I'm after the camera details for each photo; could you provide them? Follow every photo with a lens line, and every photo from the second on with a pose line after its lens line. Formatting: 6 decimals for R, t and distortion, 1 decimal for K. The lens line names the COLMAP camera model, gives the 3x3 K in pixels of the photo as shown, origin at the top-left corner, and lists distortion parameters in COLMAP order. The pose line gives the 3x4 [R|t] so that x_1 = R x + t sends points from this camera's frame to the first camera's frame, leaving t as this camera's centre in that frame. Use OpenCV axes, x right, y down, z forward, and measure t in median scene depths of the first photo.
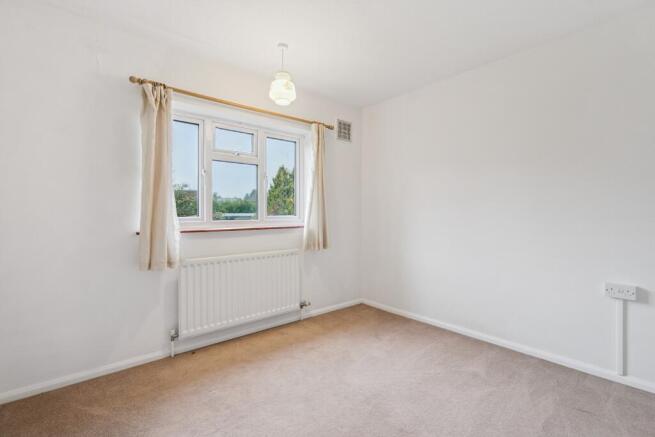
lens RADIAL K [[296.0, 0, 329.5], [0, 296.0, 219.7], [0, 0, 1]] dist [0.003492, 0.001471]
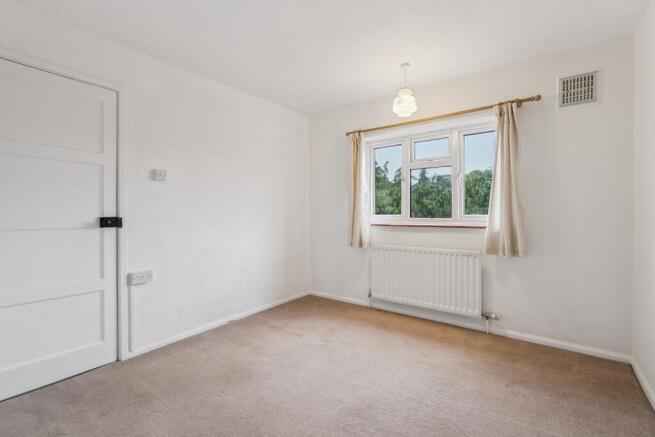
lens RADIAL K [[296.0, 0, 326.9], [0, 296.0, 216.9], [0, 0, 1]] dist [0.003492, 0.001471]
pose [[0.236049, 0.026696, -0.971374, 0.689270], [-0.010839, 0.999633, 0.024838, -0.025741], [0.971681, 0.004666, 0.236252, 0.342521]]
